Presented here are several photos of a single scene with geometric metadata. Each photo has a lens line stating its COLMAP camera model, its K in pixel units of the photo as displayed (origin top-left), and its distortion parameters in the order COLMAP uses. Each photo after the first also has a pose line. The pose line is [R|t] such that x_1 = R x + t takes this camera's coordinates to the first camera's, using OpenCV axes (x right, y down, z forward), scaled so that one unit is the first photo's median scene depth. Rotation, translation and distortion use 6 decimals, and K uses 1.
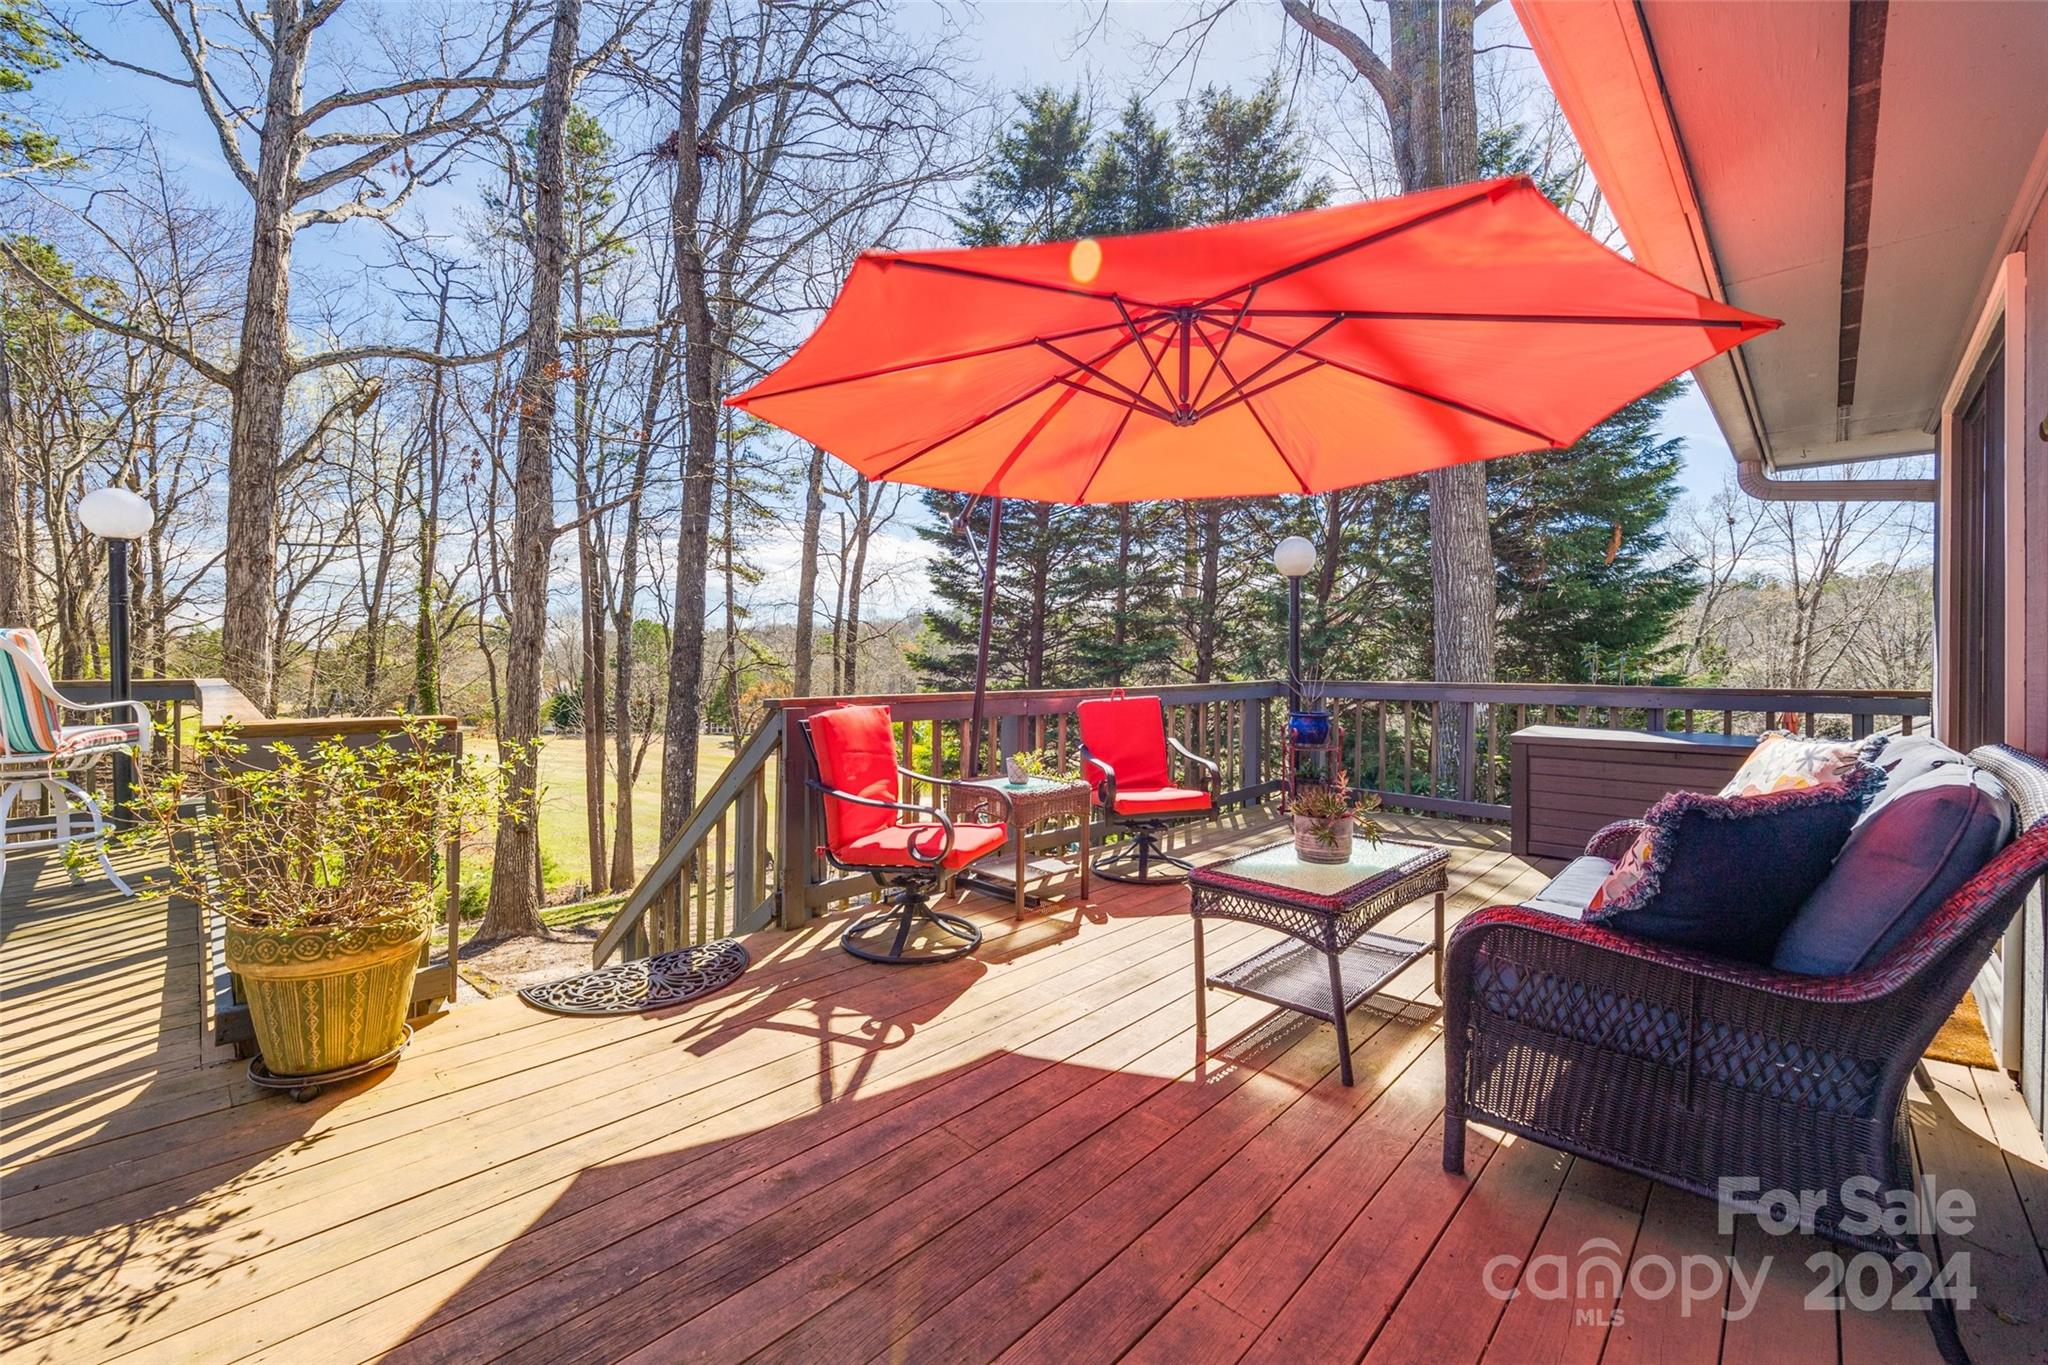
lens RADIAL K [[801.9, 0, 1030.1], [0, 801.9, 676.9], [0, 0, 1]] dist [0.000927, -0.000211]
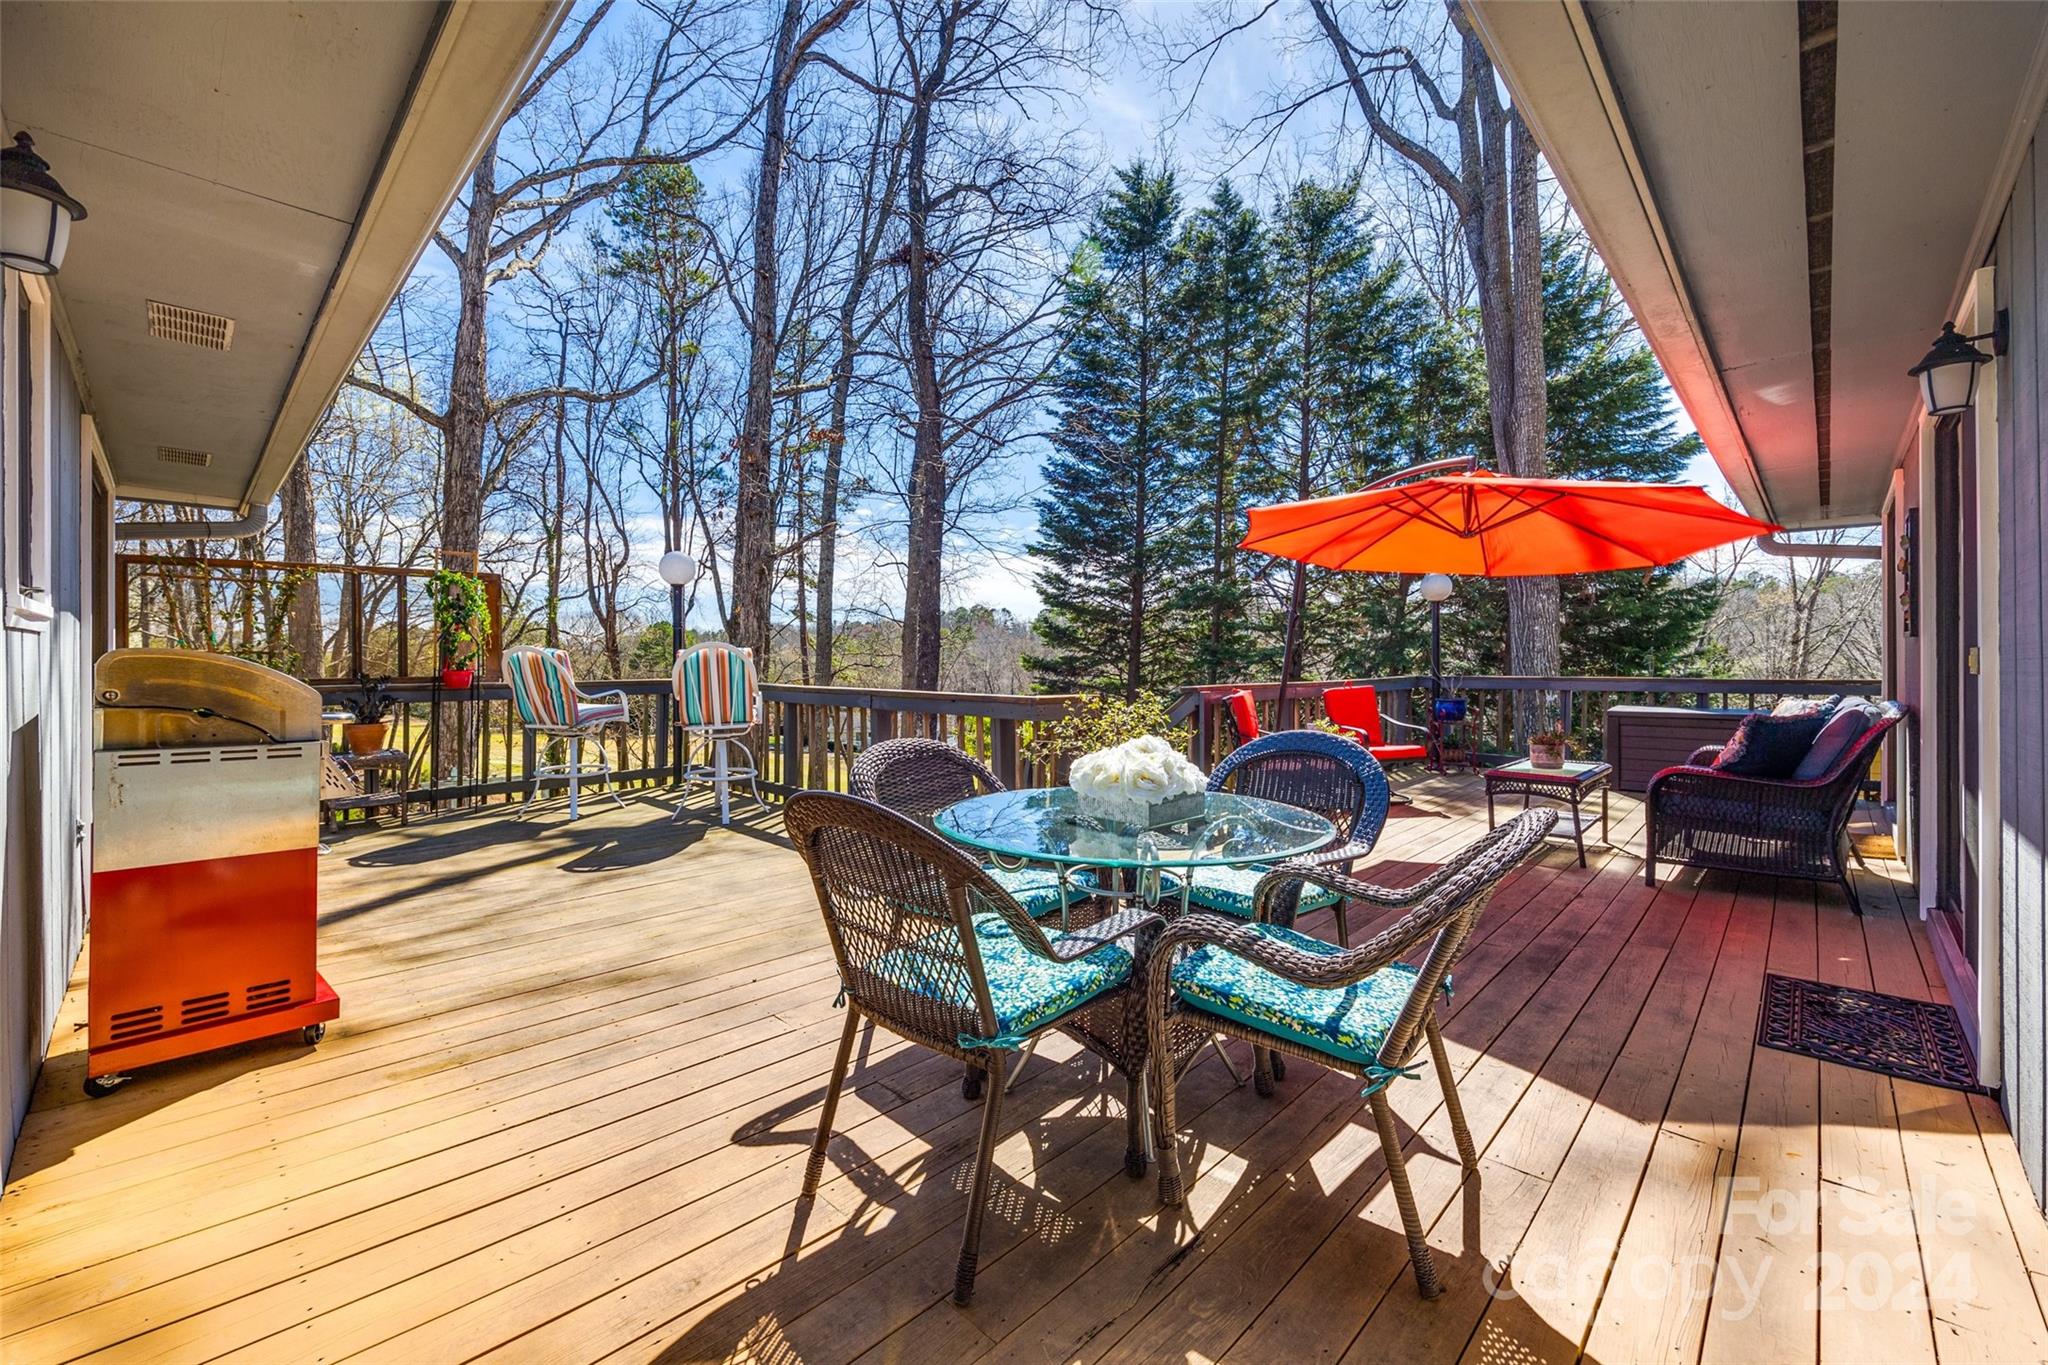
lens RADIAL K [[820.0, 0, 1017.4], [0, 820.0, 670.9], [0, 0, 1]] dist [-0.001236, -0.000040]
pose [[0.999988, -0.003824, 0.003112, -0.171443], [0.003850, 0.999957, -0.008478, 0.002204], [-0.003079, 0.008490, 0.999959, -0.178297]]
